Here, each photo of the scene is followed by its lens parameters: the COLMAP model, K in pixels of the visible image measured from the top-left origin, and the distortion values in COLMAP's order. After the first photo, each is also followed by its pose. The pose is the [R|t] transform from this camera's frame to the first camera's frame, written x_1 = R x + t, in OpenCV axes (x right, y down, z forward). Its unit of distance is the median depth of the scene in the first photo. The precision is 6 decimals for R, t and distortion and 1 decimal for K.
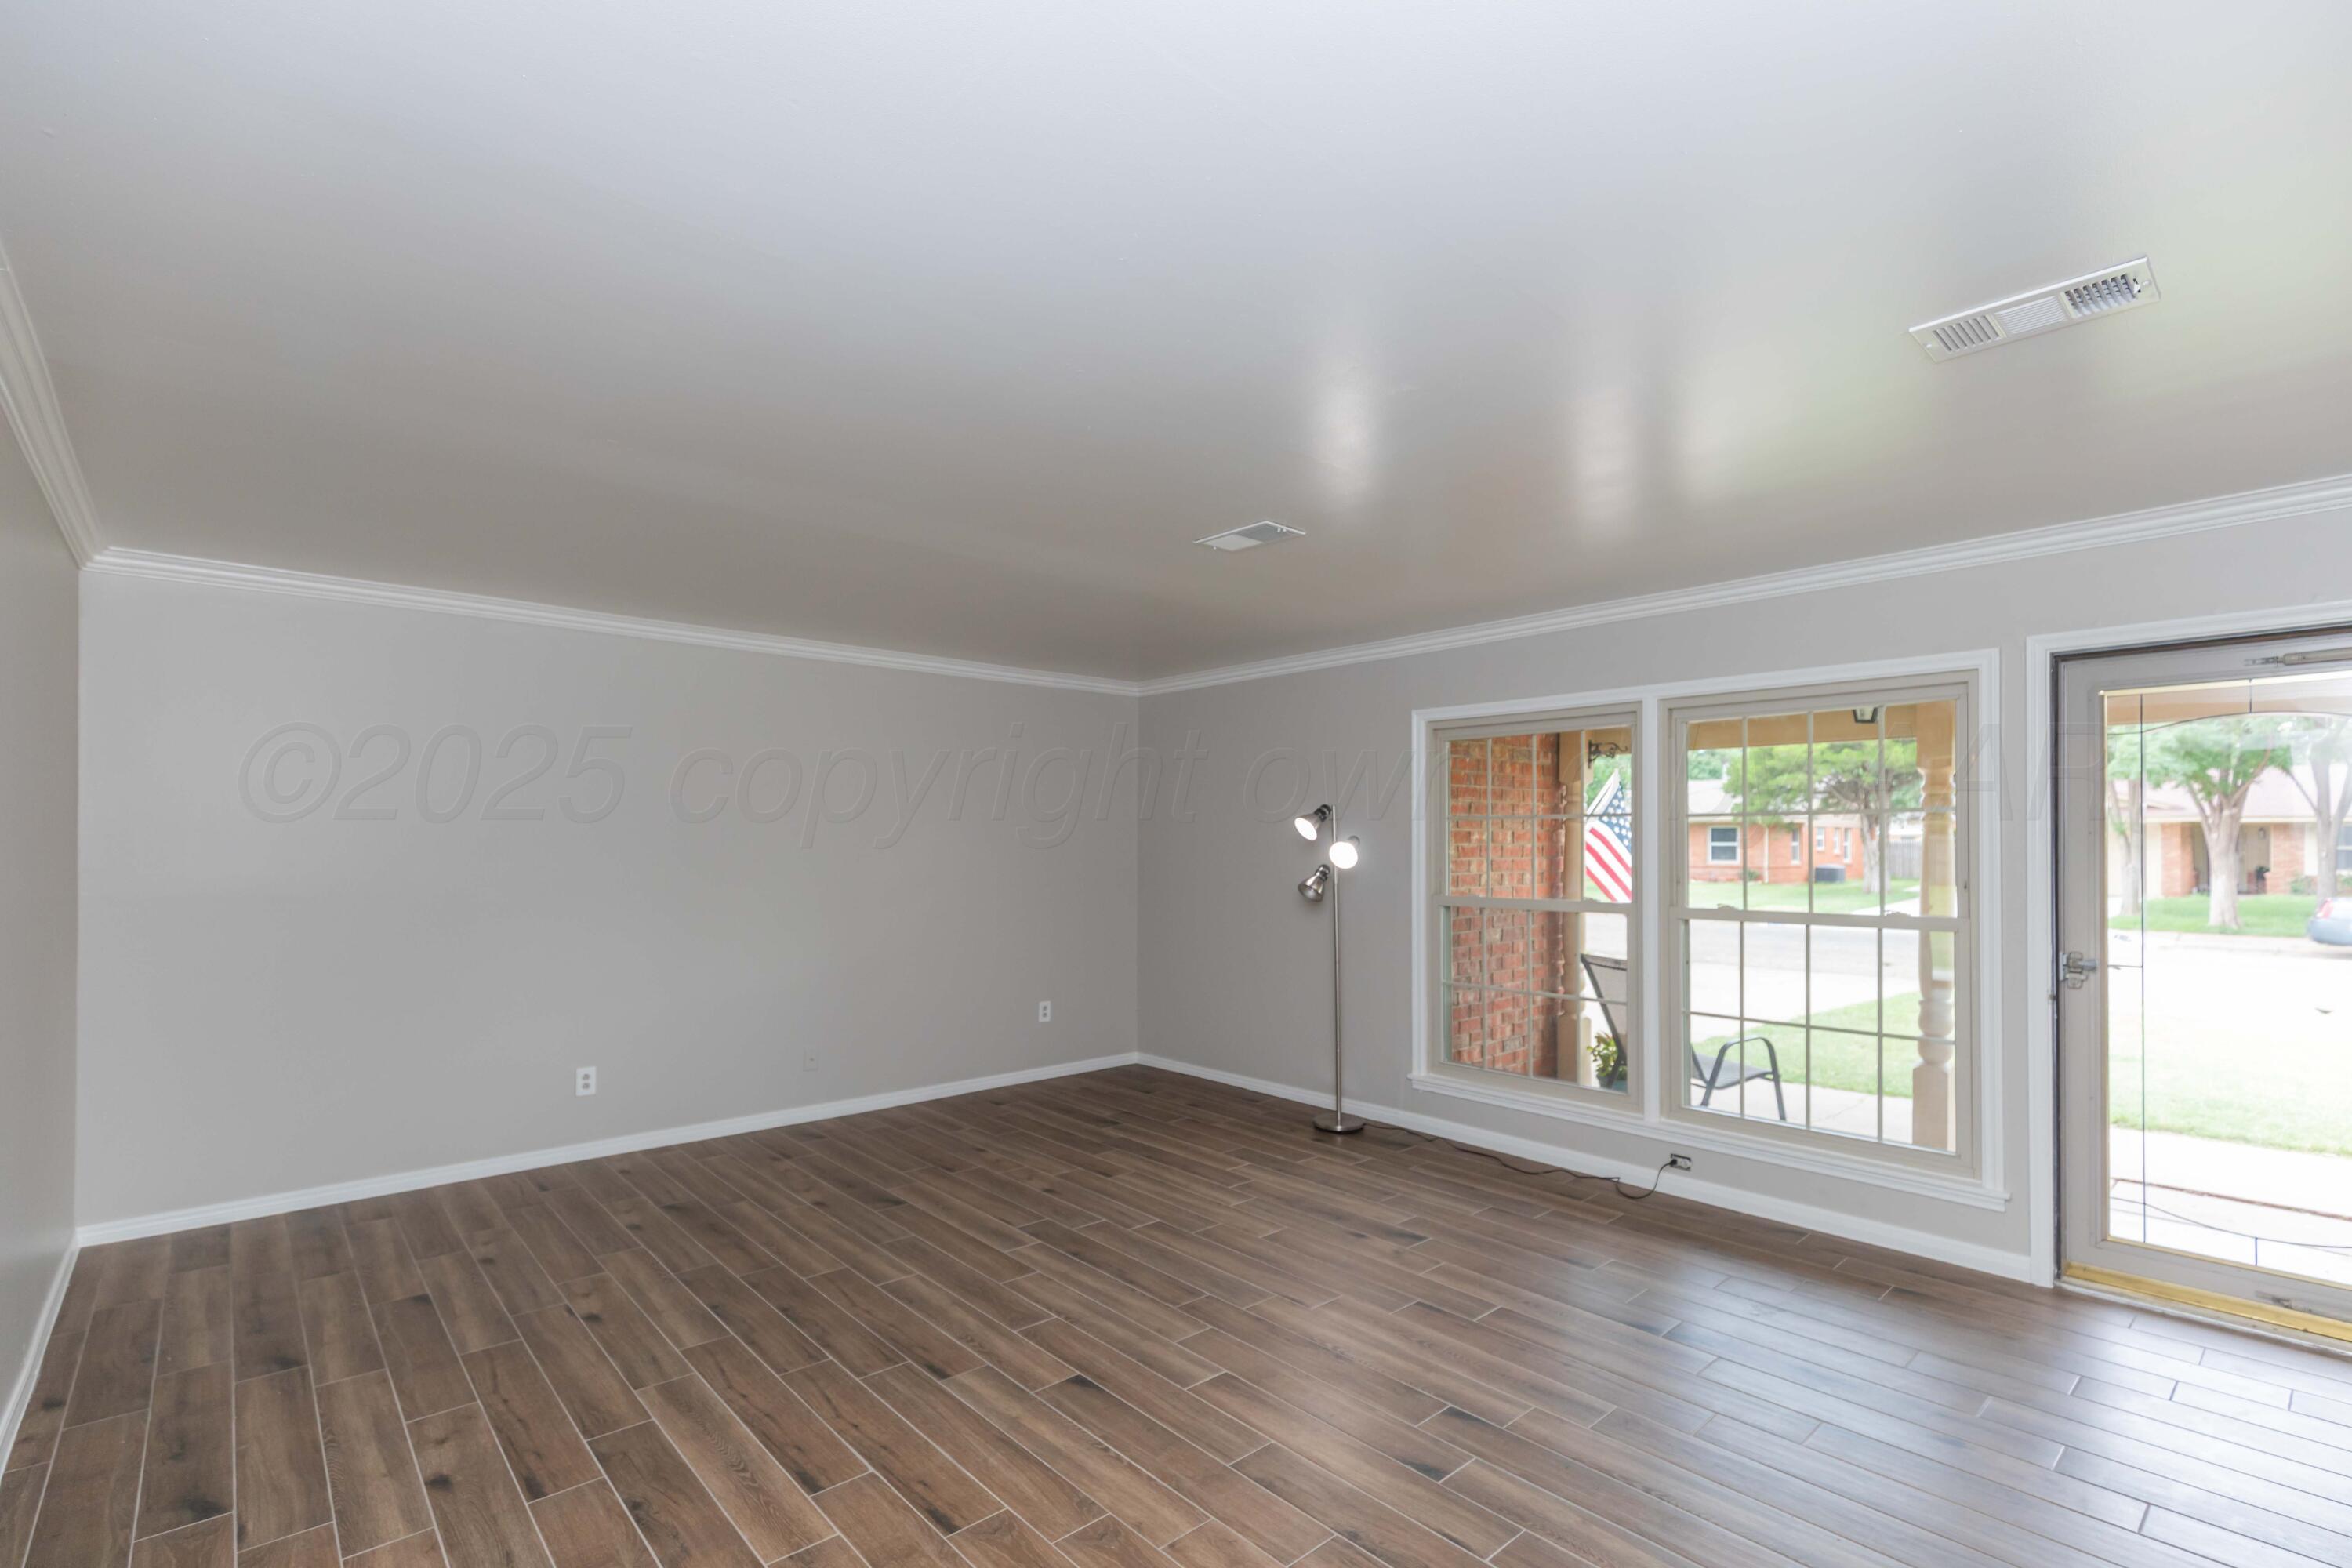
lens RADIAL K [[1091.5, 0, 1191.8], [0, 1091.5, 825.8], [0, 0, 1]] dist [0.031176, -0.017685]
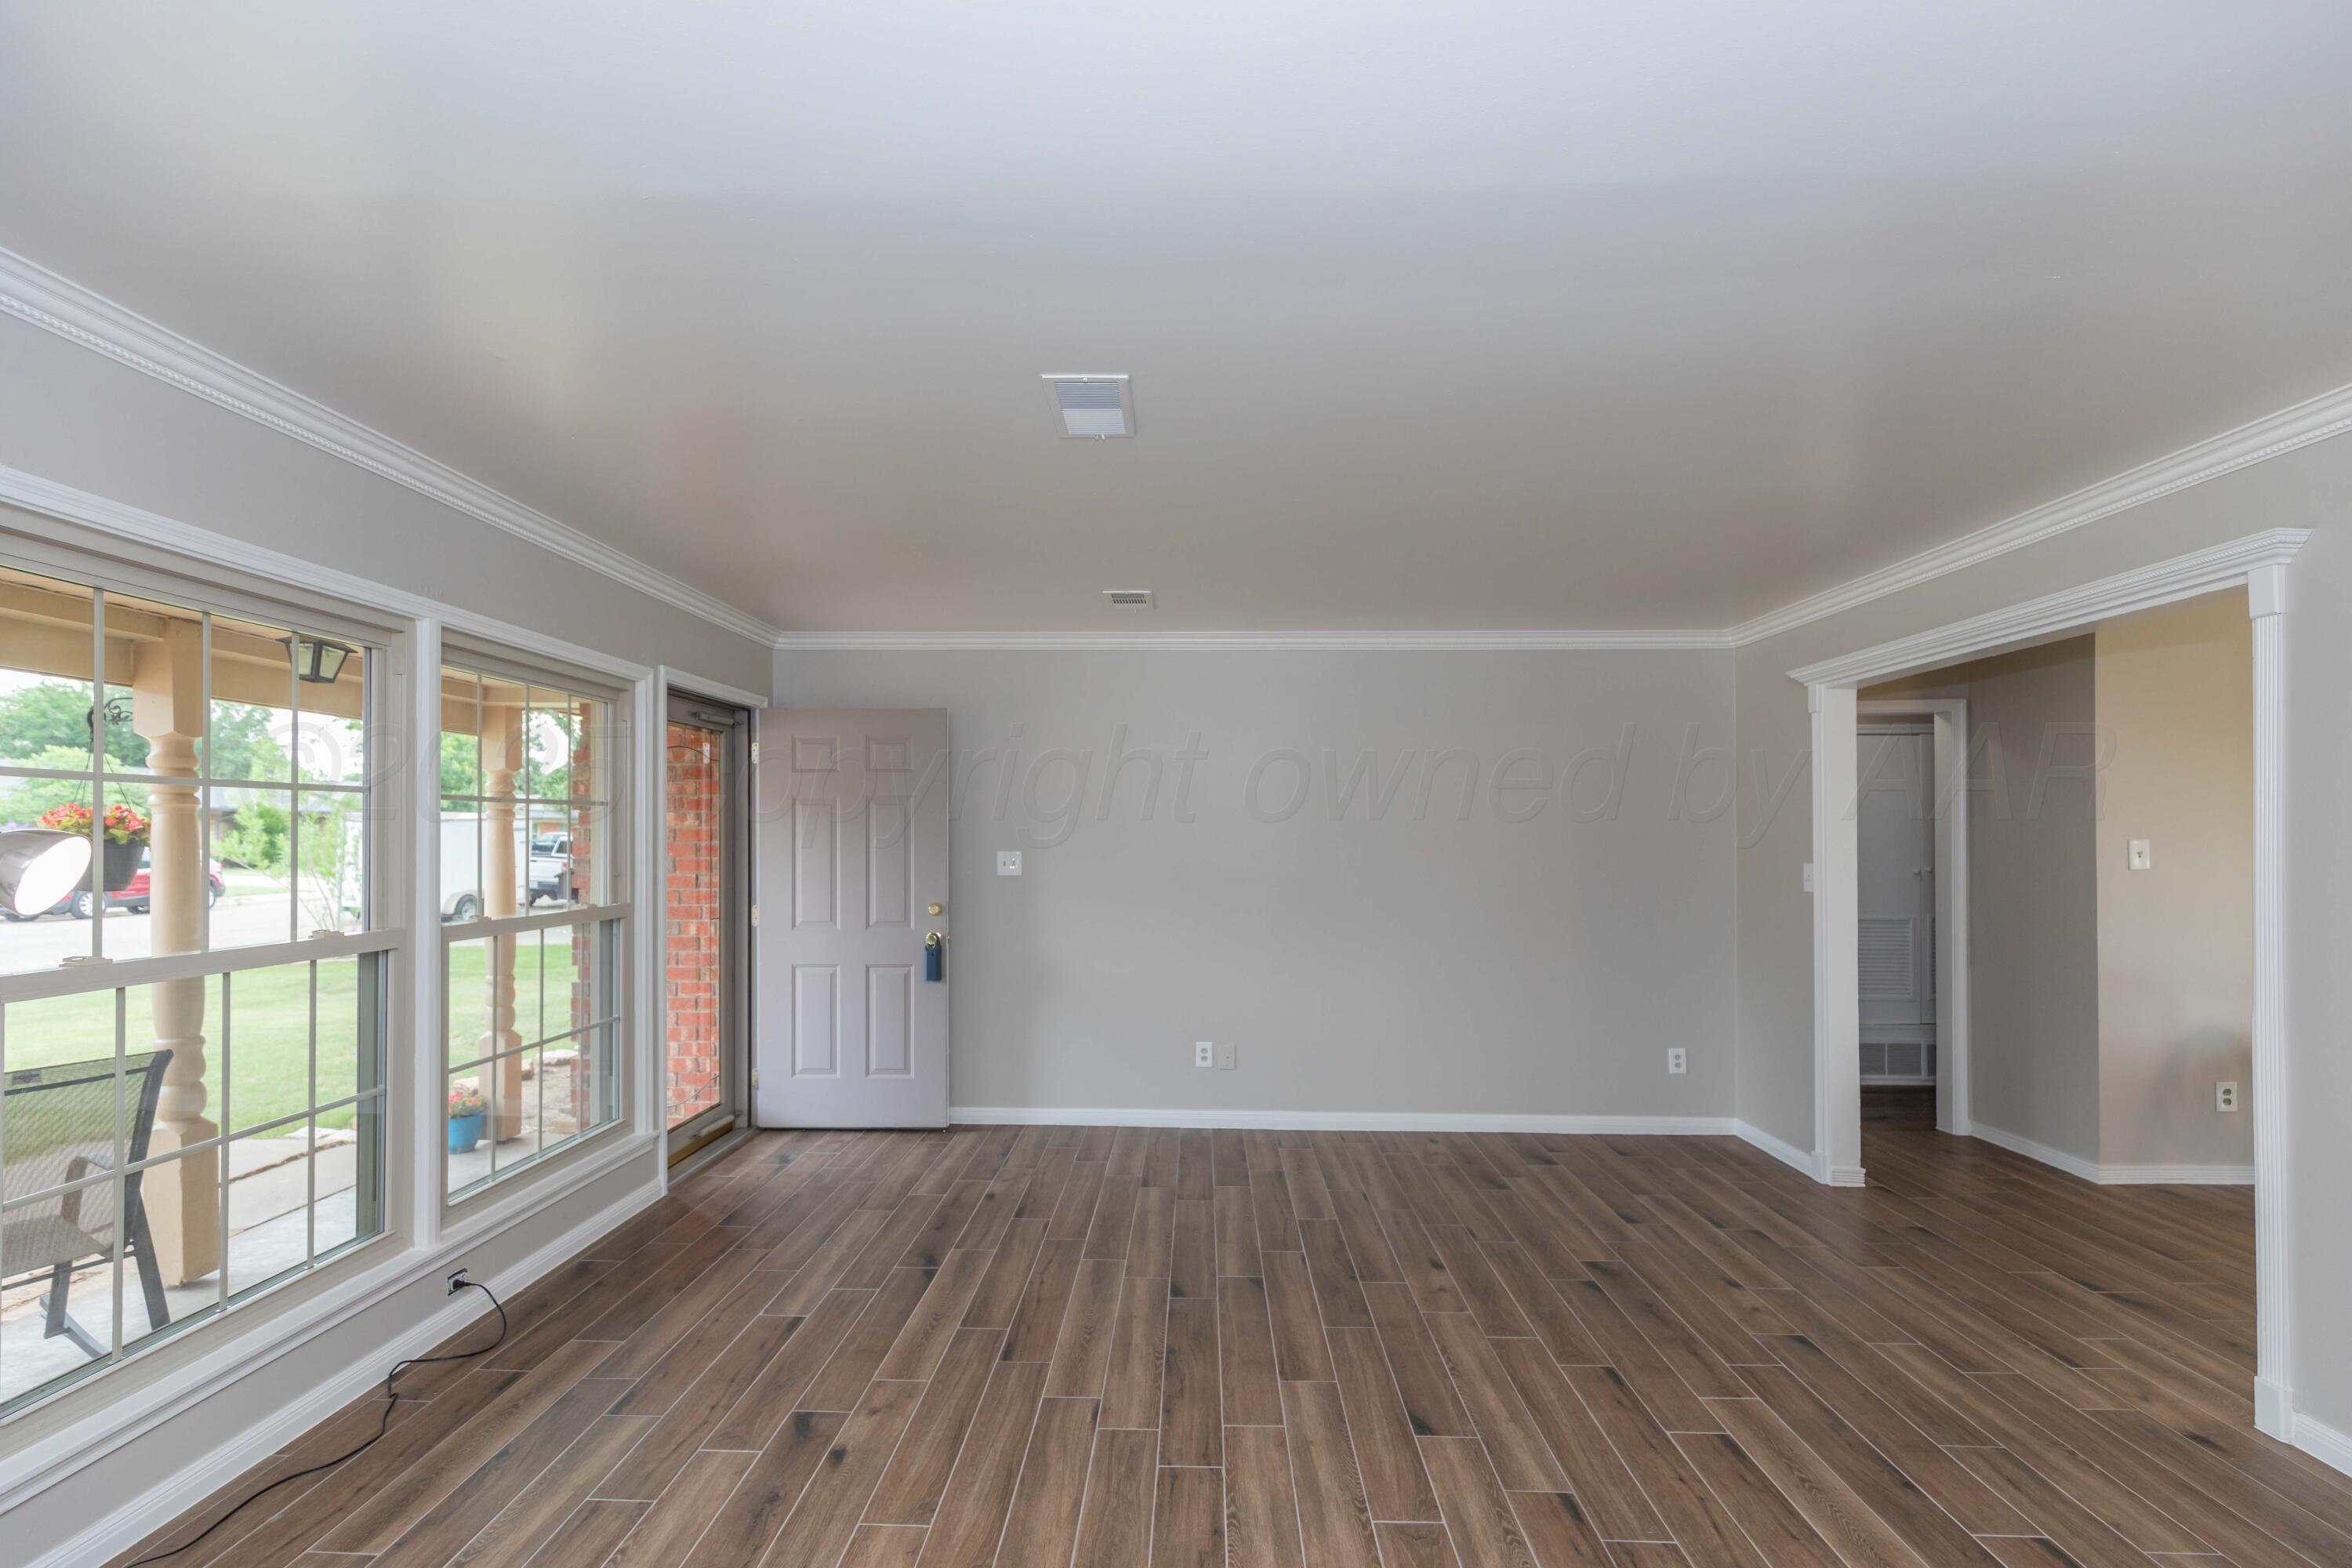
lens RADIAL K [[1068.2, 0, 1173.4], [0, 1068.2, 829.2], [0, 0, 1]] dist [0.009968, -0.001348]
pose [[-0.725422, -0.000069, 0.688304, -0.406583], [-0.016996, 0.999697, -0.017813, 0.017615], [-0.688095, -0.024620, -0.725203, 1.293518]]
